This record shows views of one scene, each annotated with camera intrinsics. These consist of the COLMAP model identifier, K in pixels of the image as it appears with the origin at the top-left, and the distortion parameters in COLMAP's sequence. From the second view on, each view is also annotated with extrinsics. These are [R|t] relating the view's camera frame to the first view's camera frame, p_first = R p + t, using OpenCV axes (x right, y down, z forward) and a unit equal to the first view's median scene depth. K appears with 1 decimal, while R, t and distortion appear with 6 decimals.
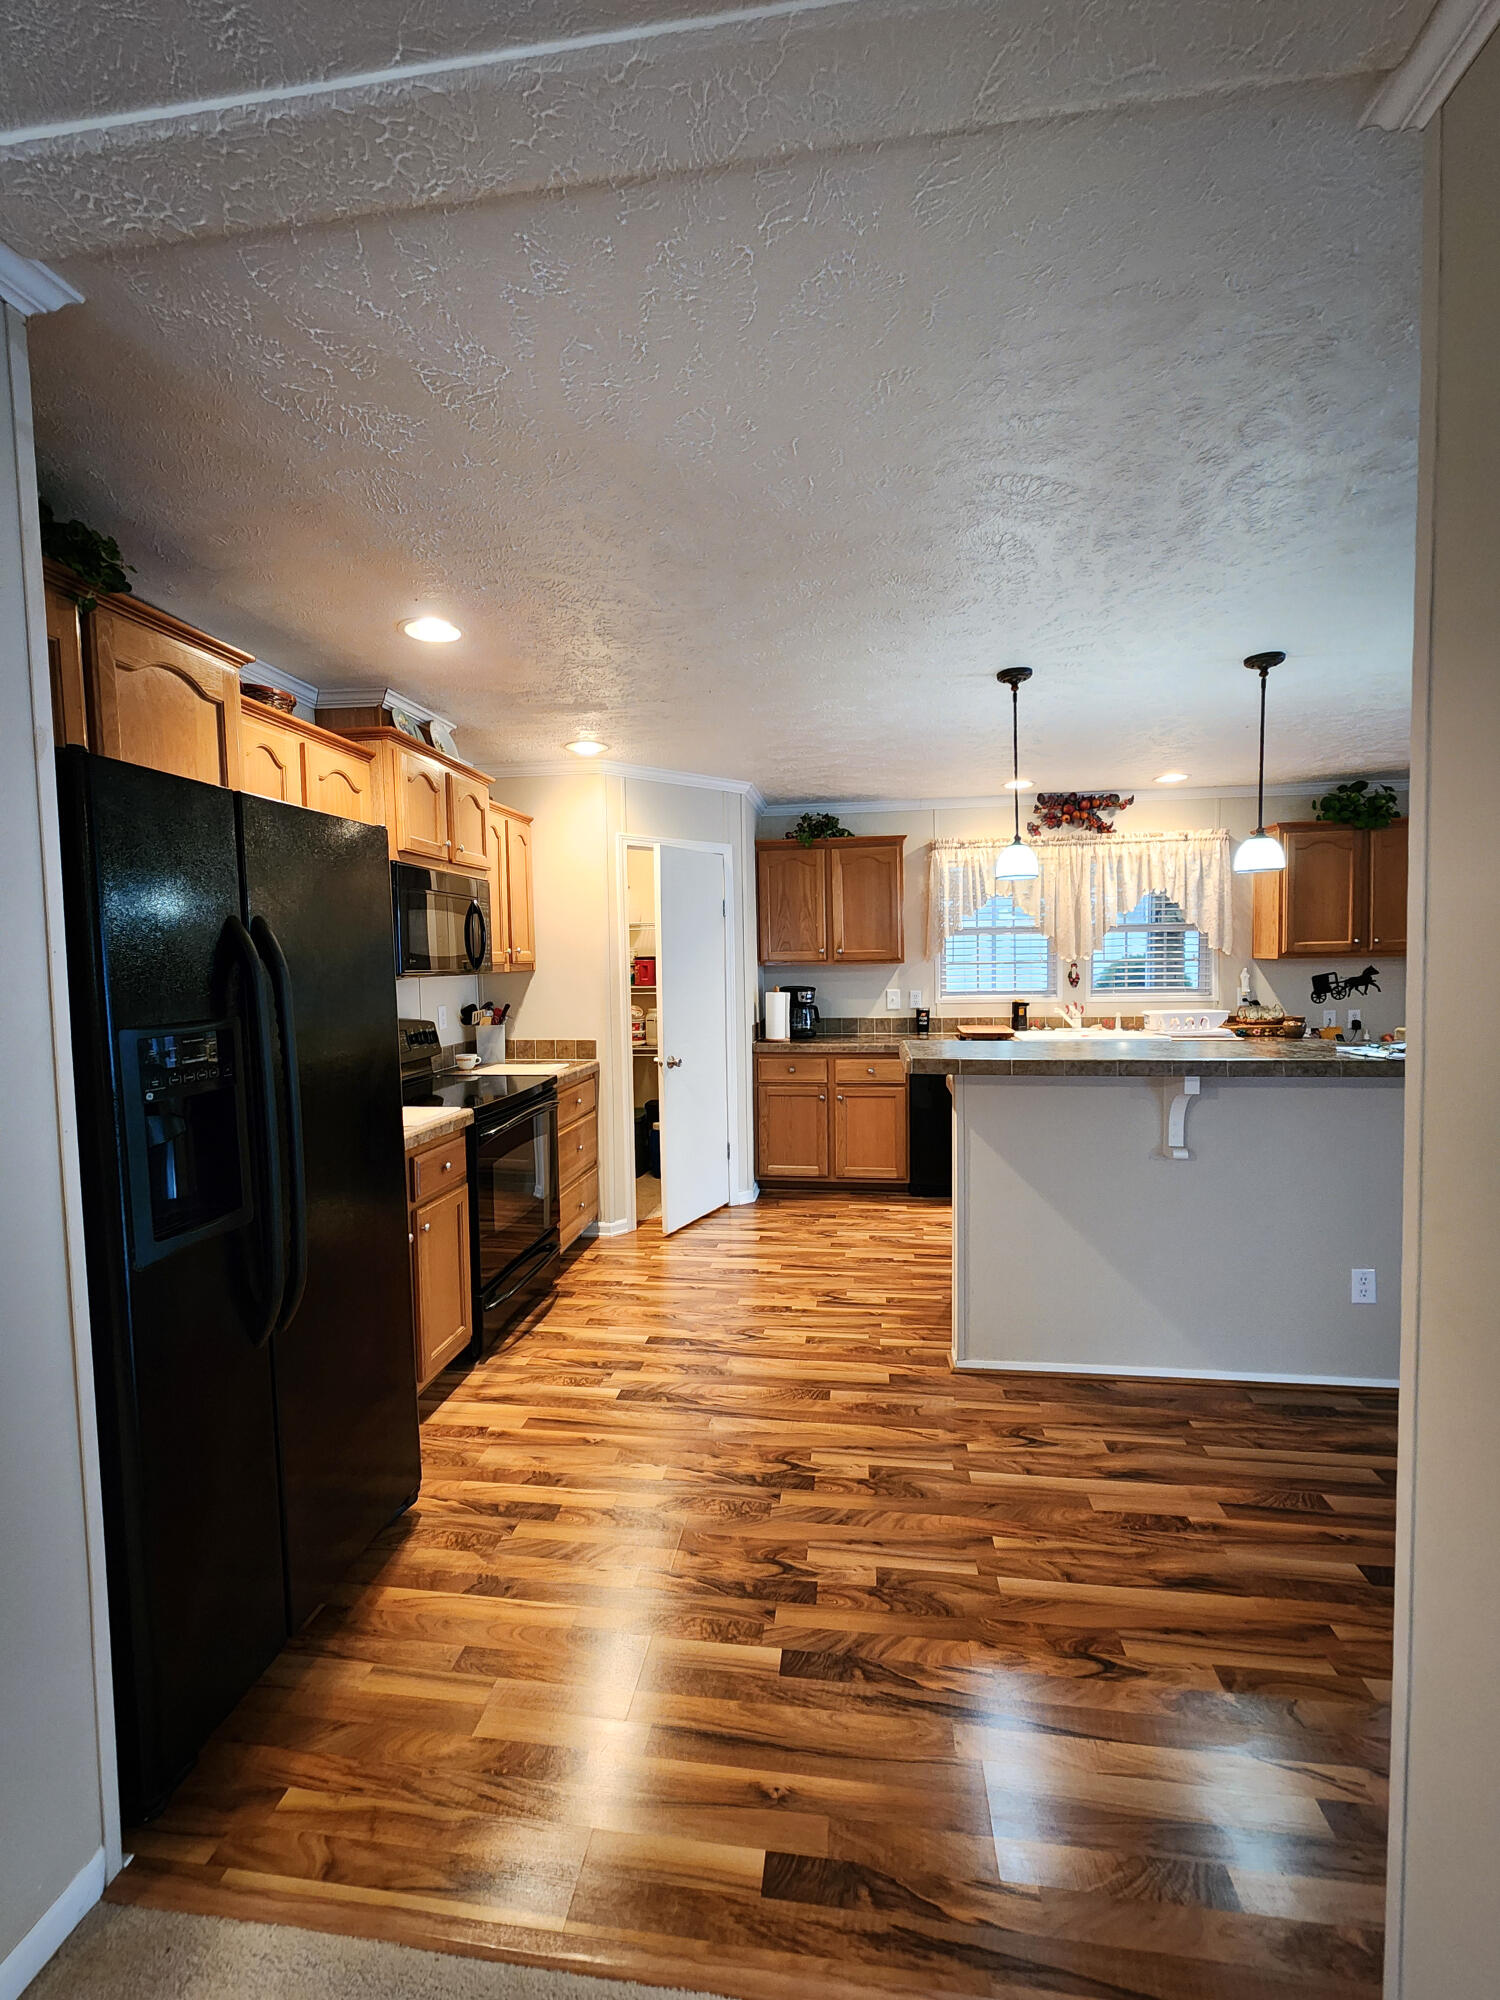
lens RADIAL K [[824.7, 0, 752.1], [0, 824.7, 997.5], [0, 0, 1]] dist [0.003240, 0.000286]
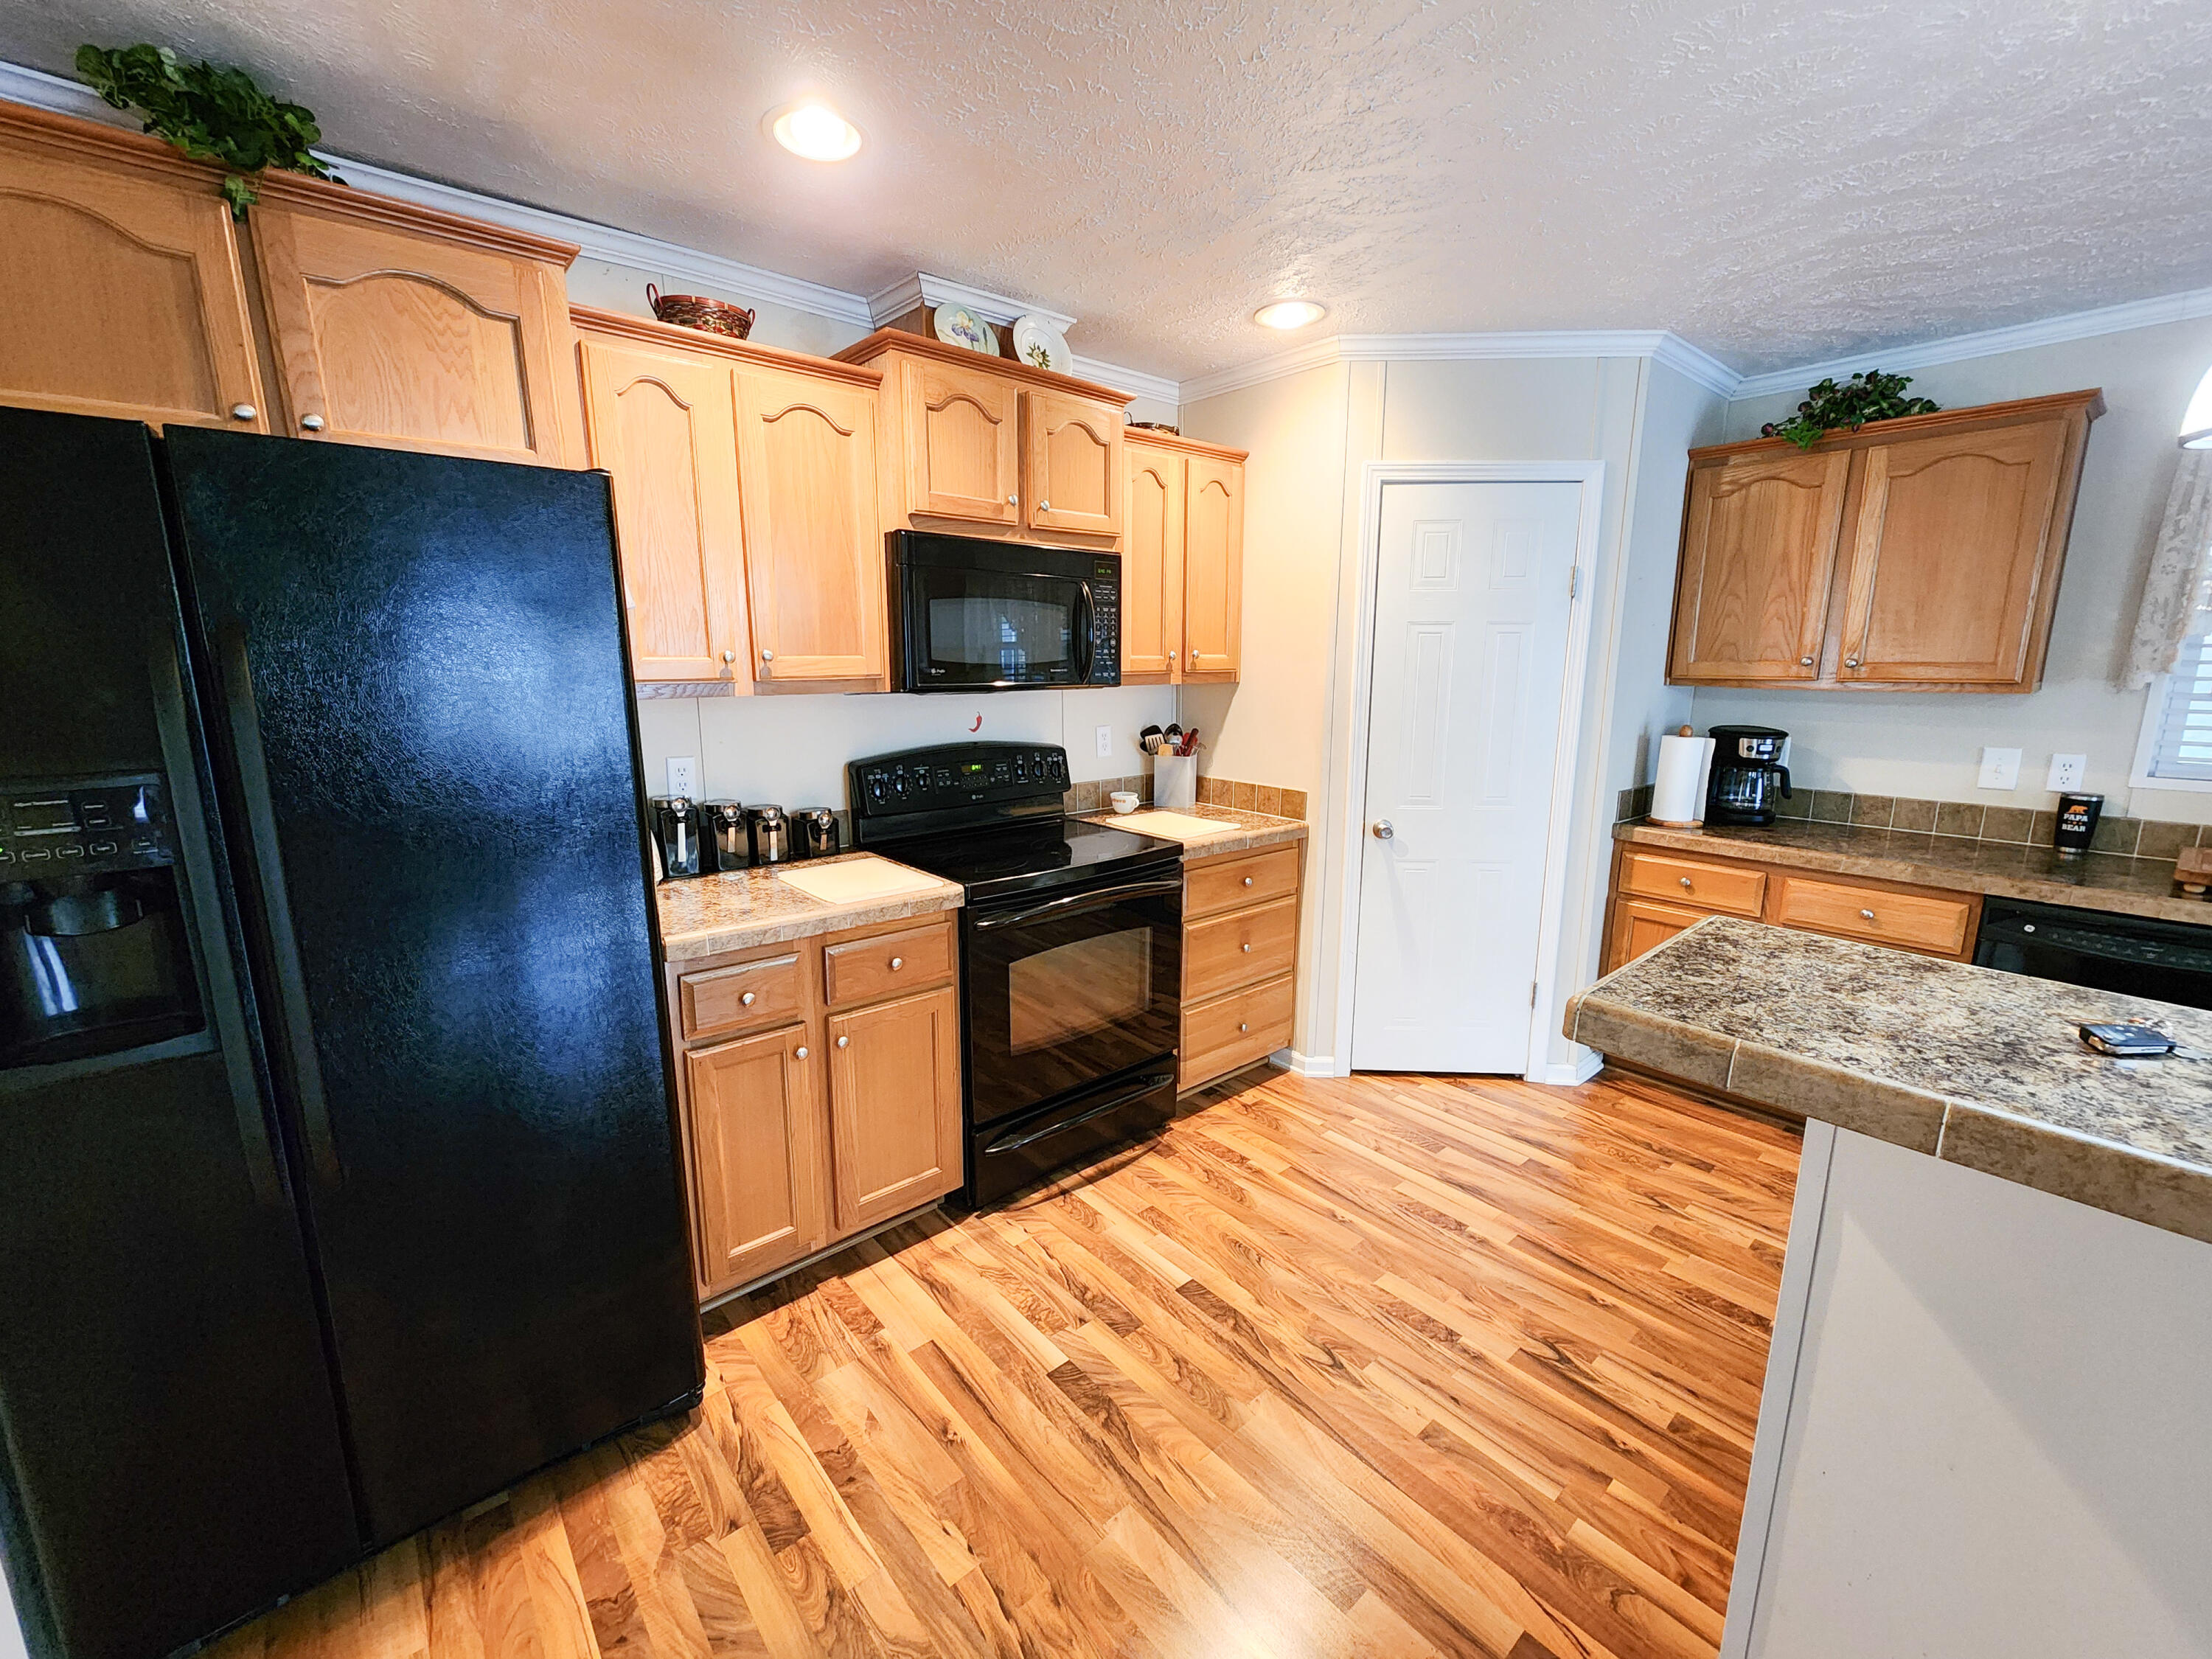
lens RADIAL K [[912.2, 0, 1103.1], [0, 912.2, 825.8], [0, 0, 1]] dist [0.003240, 0.000286]
pose [[0.746480, 0.143457, -0.649759, 0.197991], [-0.047333, 0.985458, 0.163195, -0.039079], [0.663722, -0.091067, 0.742415, 0.396940]]
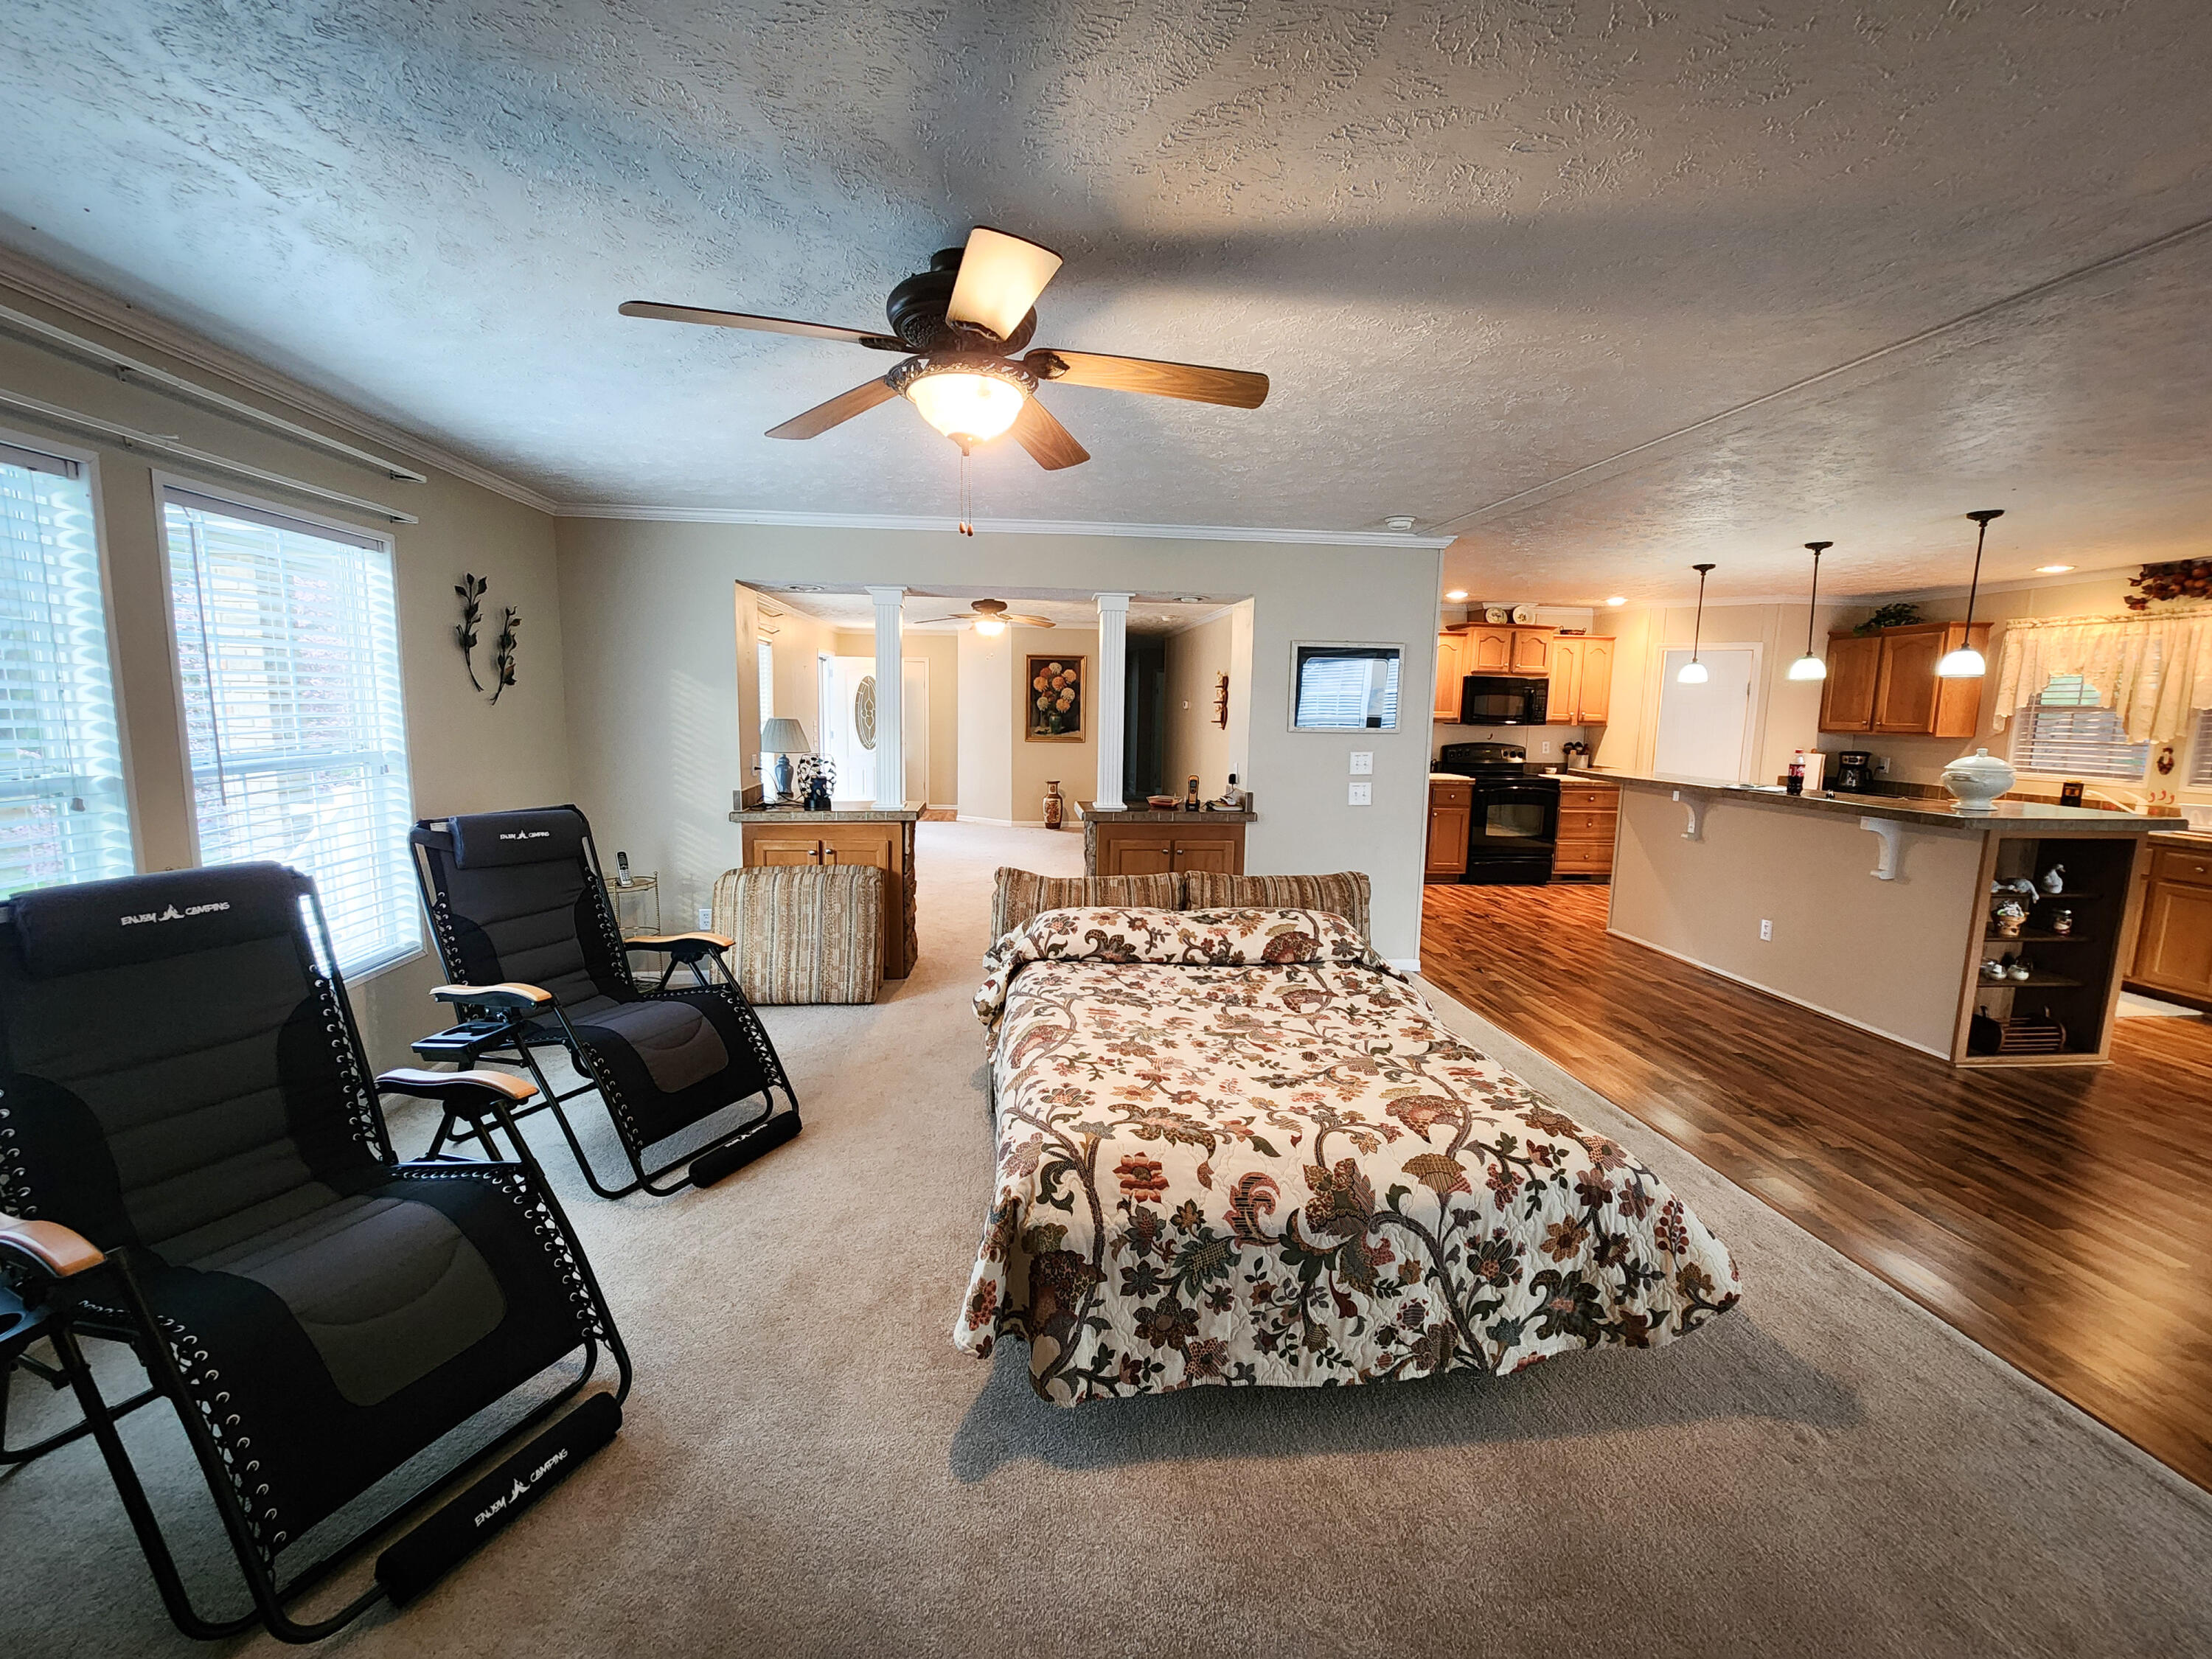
lens RADIAL K [[912.2, 0, 1104.5], [0, 912.2, 825.0], [0, 0, 1]] dist [0.003240, 0.000286]
pose [[0.238765, 0.150110, -0.959405, 1.572731], [-0.073063, 0.987957, 0.136395, -0.013726], [0.968325, 0.037531, 0.246857, -0.562229]]
